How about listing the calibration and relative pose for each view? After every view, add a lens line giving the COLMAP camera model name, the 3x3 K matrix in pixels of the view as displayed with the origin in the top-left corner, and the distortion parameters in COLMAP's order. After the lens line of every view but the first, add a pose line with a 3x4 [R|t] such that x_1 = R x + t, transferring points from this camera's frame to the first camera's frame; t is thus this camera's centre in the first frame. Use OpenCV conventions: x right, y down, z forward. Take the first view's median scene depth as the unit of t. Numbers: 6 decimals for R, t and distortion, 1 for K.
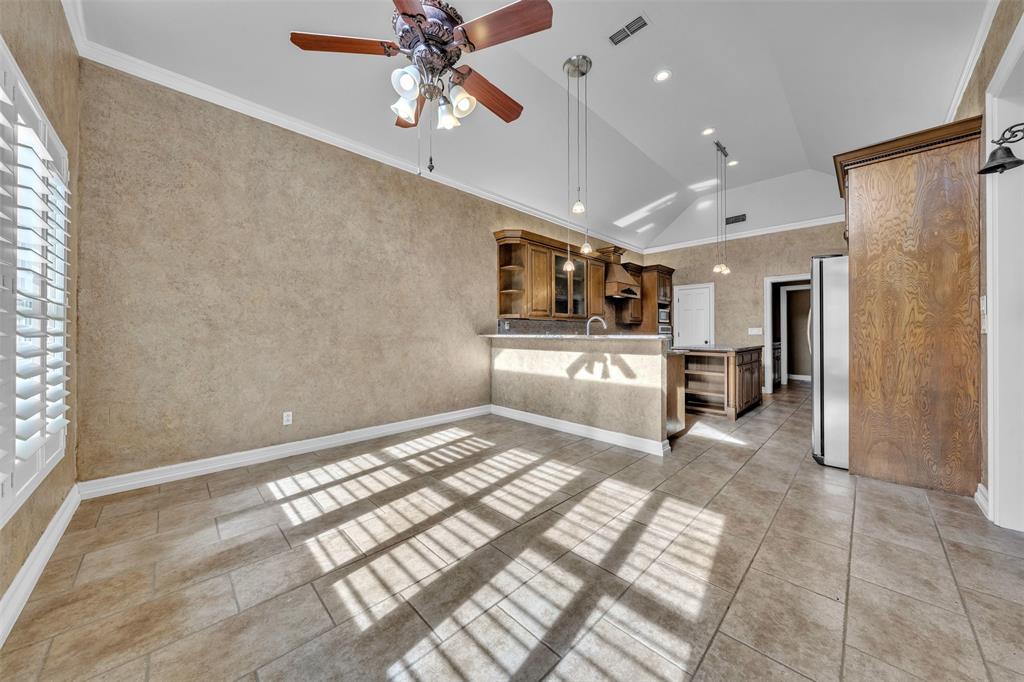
lens RADIAL K [[349.9, 0, 512.1], [0, 349.9, 333.7], [0, 0, 1]] dist [0.010052, 0.000030]
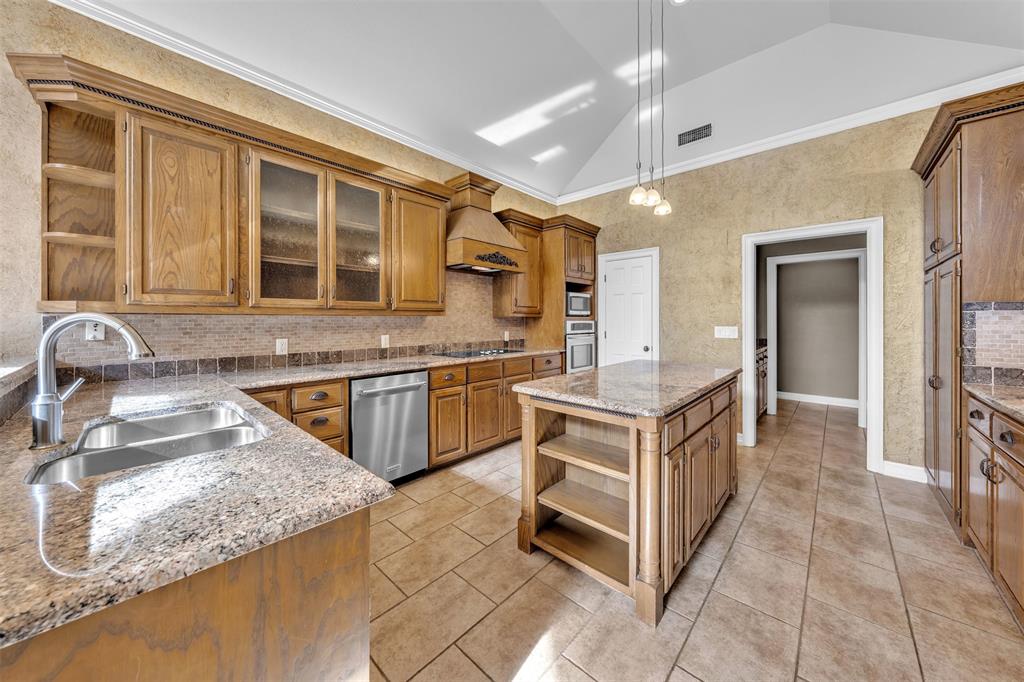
lens RADIAL K [[349.9, 0, 513.5], [0, 349.9, 322.7], [0, 0, 1]] dist [0.010052, 0.000030]
pose [[0.998933, -0.000880, 0.046174, 0.318073], [0.000459, 0.999958, 0.009140, -0.026345], [-0.046180, -0.009109, 0.998892, 0.444338]]
